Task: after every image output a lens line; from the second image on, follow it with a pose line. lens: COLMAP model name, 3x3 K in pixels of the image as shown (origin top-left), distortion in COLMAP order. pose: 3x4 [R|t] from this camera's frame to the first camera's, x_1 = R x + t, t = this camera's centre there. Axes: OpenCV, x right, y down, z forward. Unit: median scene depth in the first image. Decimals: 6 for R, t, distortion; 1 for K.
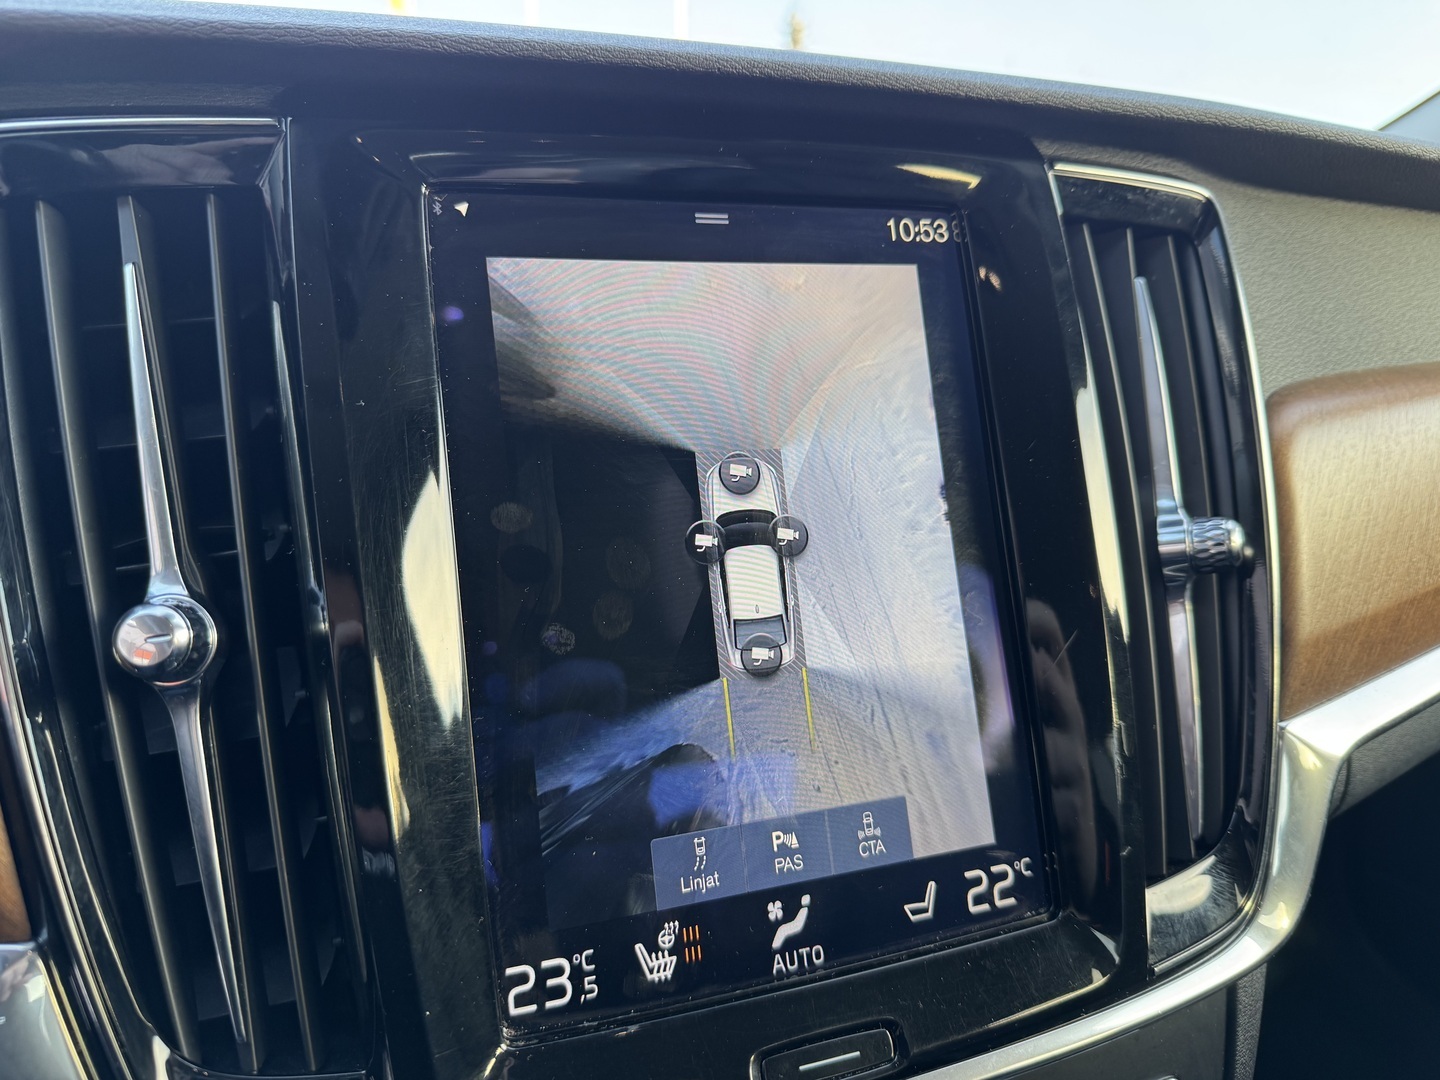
lens RADIAL K [[998.6, 0, 720.0], [0, 998.6, 540.0], [0, 0, 1]] dist [-0.057690, -0.000670]
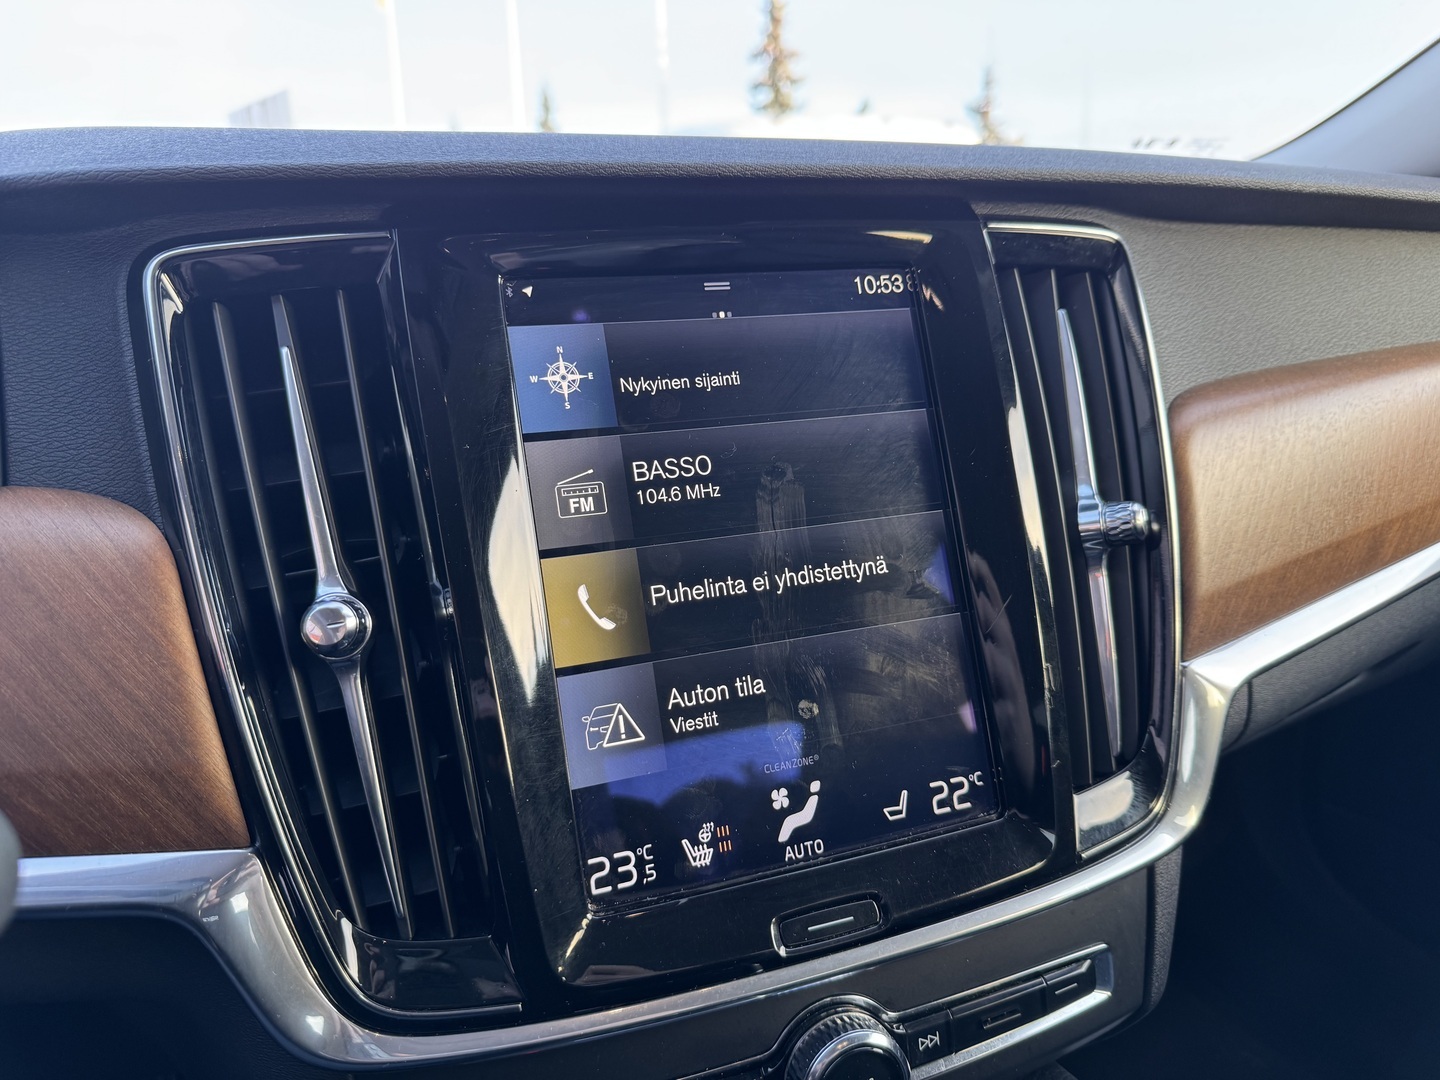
lens RADIAL K [[998.6, 0, 720.0], [0, 998.6, 540.0], [0, 0, 1]] dist [-0.057690, -0.000670]
pose [[0.999296, -0.037486, -0.001158, -0.014450], [0.037501, 0.999114, 0.019100, -0.018204], [0.000441, -0.019130, 0.999817, -0.281364]]
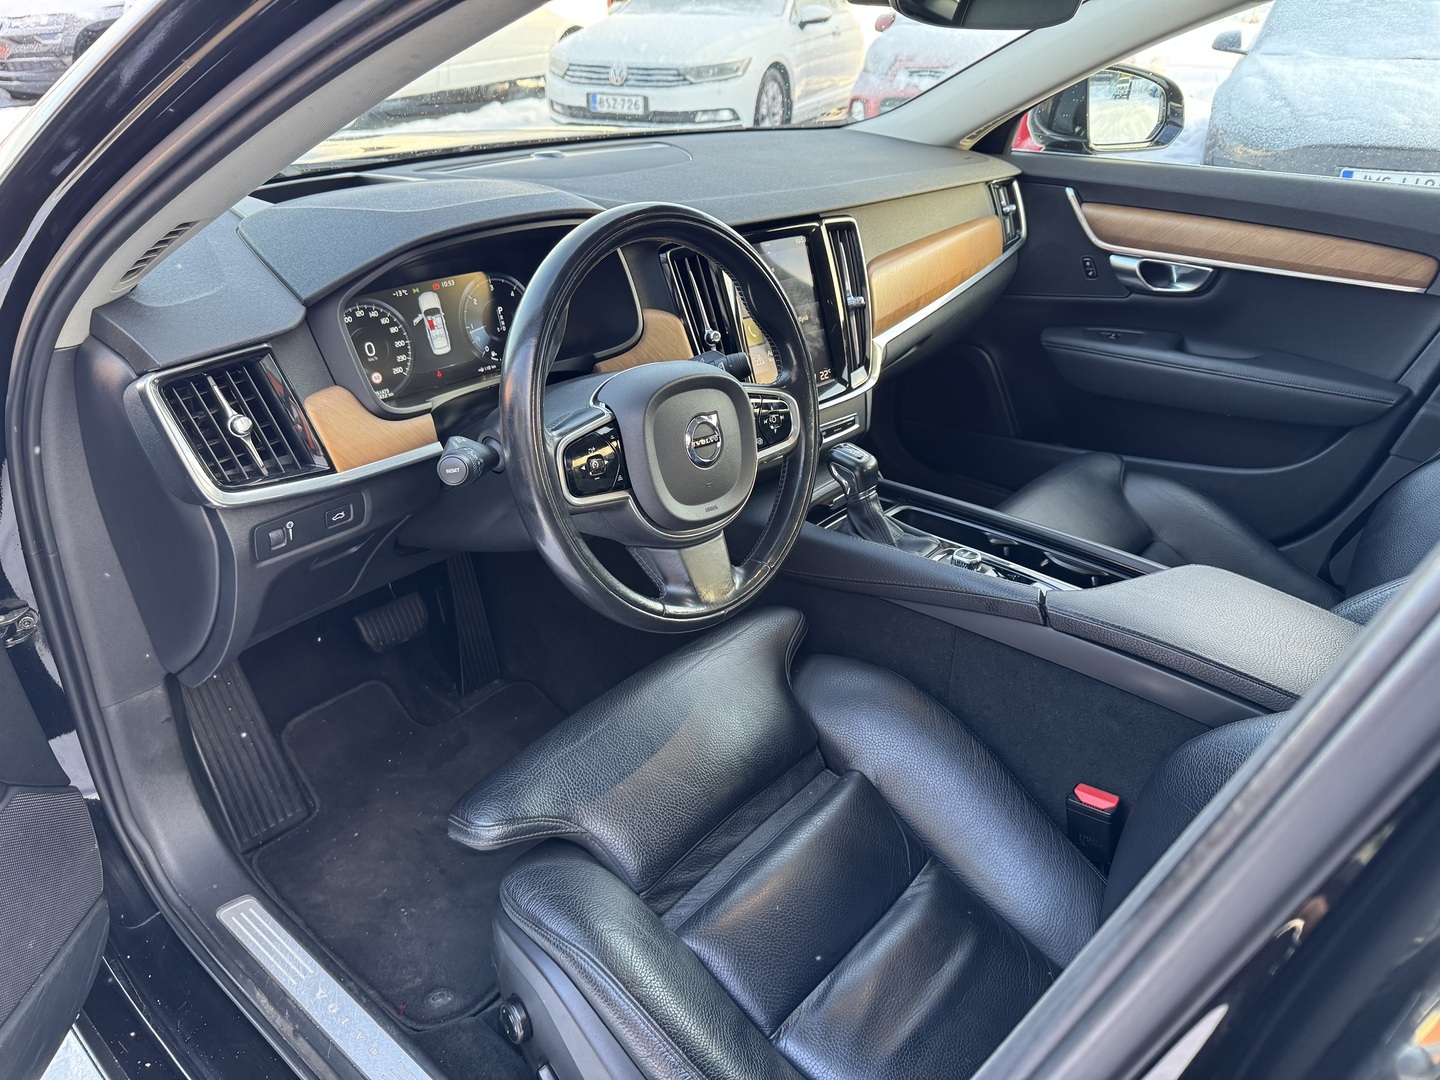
lens RADIAL K [[998.6, 0, 720.0], [0, 998.6, 540.0], [0, 0, 1]] dist [-0.057690, -0.000670]
pose [[0.915275, -0.178419, 0.361161, -2.139258], [0.065750, 0.950708, 0.303036, -0.421706], [-0.397426, -0.253615, 0.881891, -3.403366]]
